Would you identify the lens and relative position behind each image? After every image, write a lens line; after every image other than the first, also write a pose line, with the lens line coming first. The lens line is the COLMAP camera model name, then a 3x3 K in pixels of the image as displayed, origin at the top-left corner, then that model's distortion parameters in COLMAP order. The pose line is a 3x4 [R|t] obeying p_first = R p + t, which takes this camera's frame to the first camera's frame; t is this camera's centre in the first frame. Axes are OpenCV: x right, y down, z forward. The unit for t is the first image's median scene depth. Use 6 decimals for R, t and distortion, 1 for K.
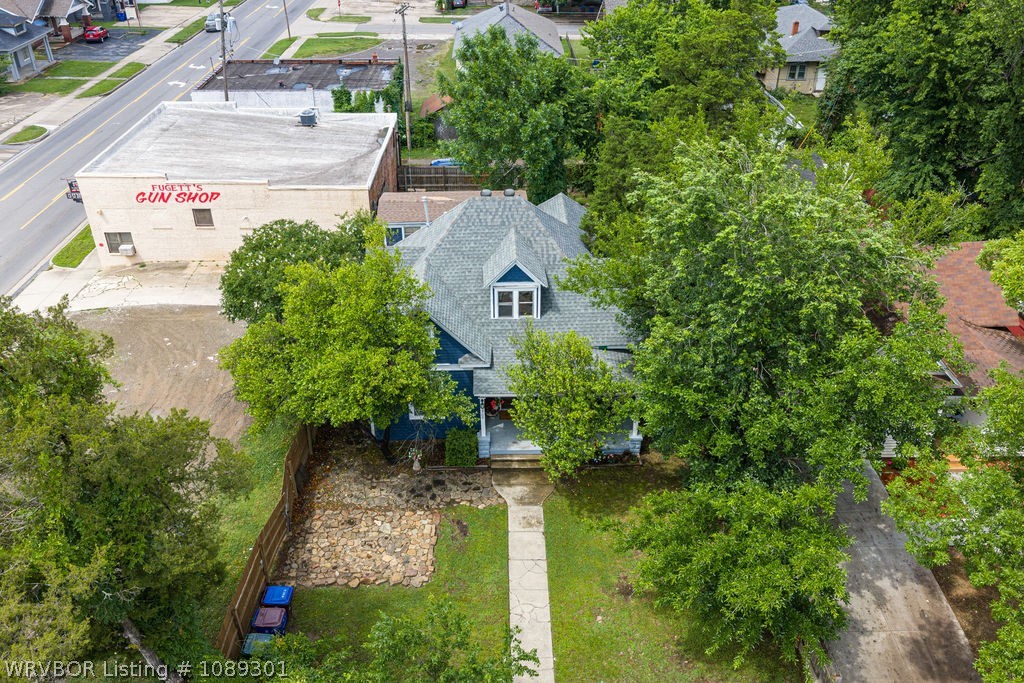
lens RADIAL K [[847.6, 0, 514.6], [0, 847.6, 339.1], [0, 0, 1]] dist [0.016803, -0.026618]
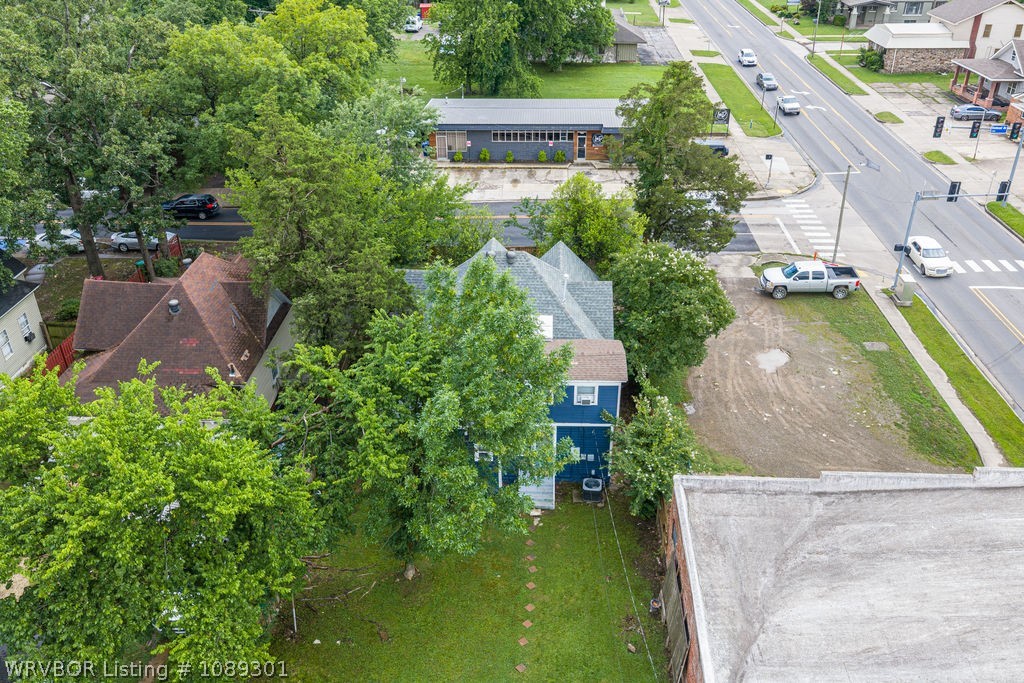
lens RADIAL K [[847.6, 0, 515.0], [0, 847.6, 340.9], [0, 0, 1]] dist [0.016803, -0.026618]
pose [[-0.998065, -0.020686, 0.058632, -0.112048], [0.040851, 0.492736, 0.869219, -1.154444], [-0.046871, 0.869933, -0.490938, 1.718431]]
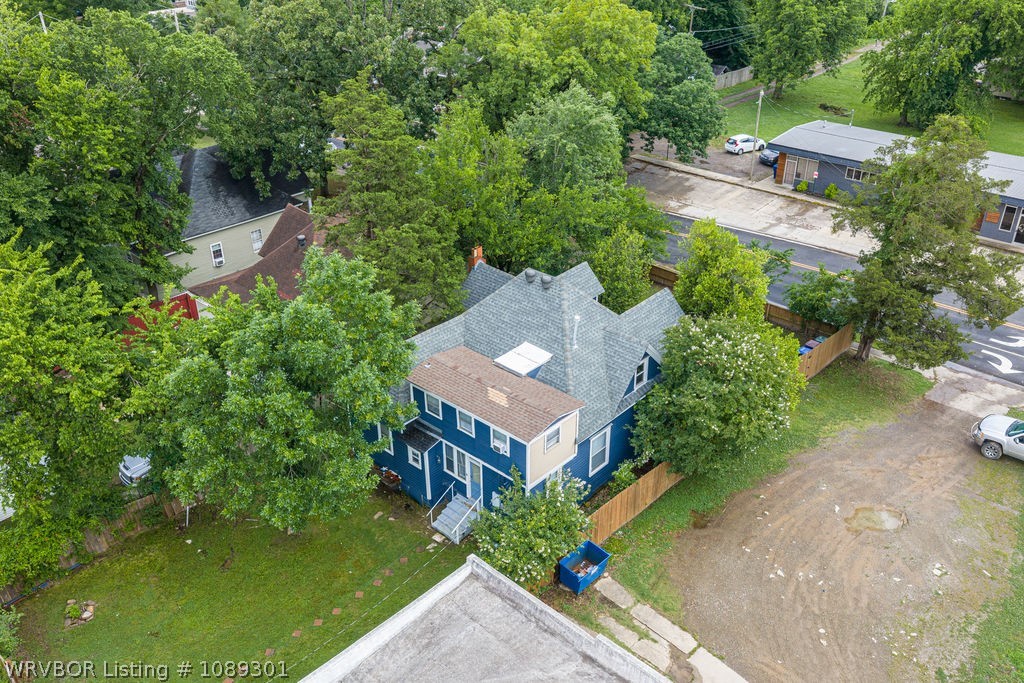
lens RADIAL K [[847.6, 0, 515.0], [0, 847.6, 339.6], [0, 0, 1]] dist [0.016803, -0.026618]
pose [[-0.719840, -0.331526, 0.609854, -0.708819], [0.367281, 0.563603, 0.739903, -0.971088], [-0.589012, 0.756599, -0.283941, 1.427341]]
